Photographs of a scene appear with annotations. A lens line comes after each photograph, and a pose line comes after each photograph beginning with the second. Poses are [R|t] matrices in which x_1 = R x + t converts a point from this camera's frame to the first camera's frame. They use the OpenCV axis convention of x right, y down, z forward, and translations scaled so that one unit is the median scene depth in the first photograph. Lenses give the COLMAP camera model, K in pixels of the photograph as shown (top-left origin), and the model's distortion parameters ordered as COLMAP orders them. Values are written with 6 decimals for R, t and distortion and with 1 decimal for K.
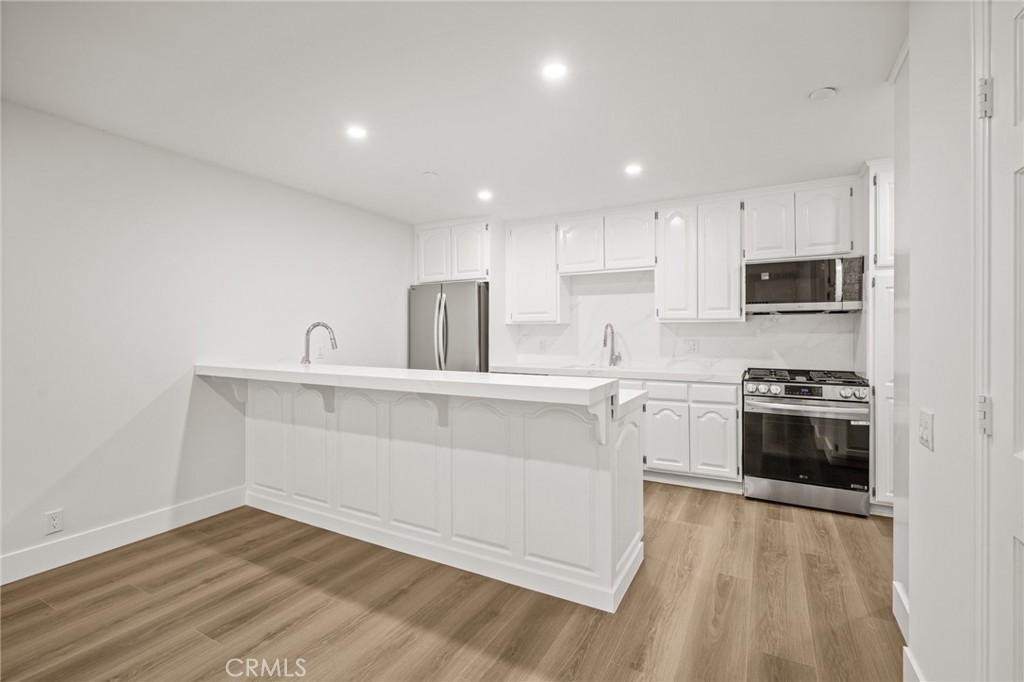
lens RADIAL K [[471.1, 0, 501.7], [0, 471.1, 328.9], [0, 0, 1]] dist [-0.000176, 0.000010]
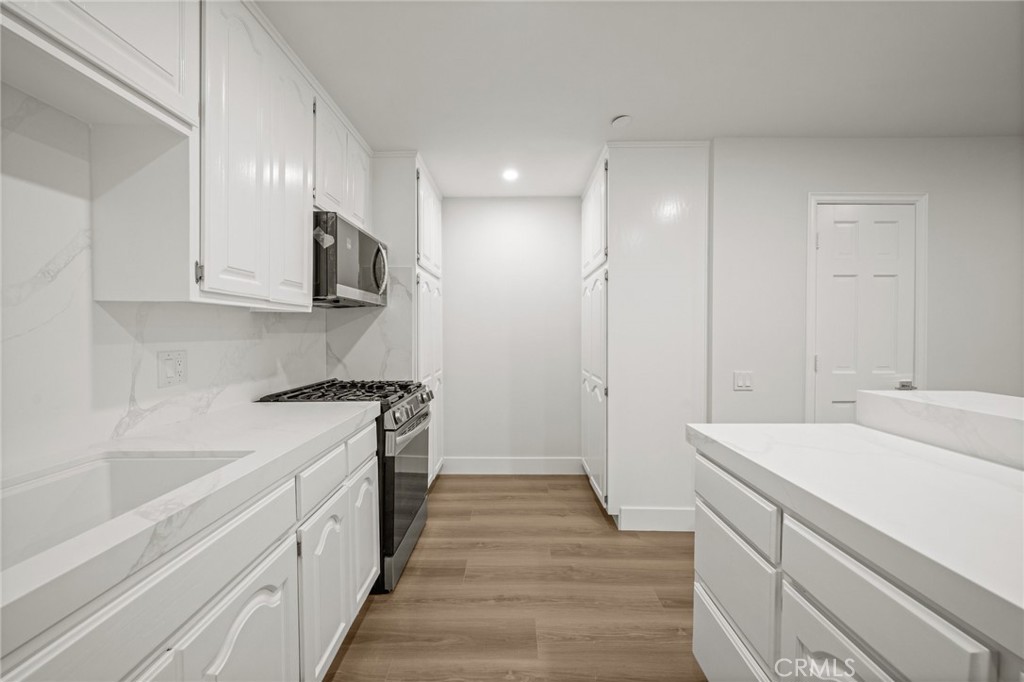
lens RADIAL K [[409.1, 0, 510.7], [0, 409.1, 334.2], [0, 0, 1]] dist [-0.002555, -0.000196]
pose [[-0.490893, -0.002187, 0.871217, -0.037660], [-0.000637, 0.999997, 0.002151, 0.009953], [-0.871220, 0.000501, -0.490893, 1.088233]]
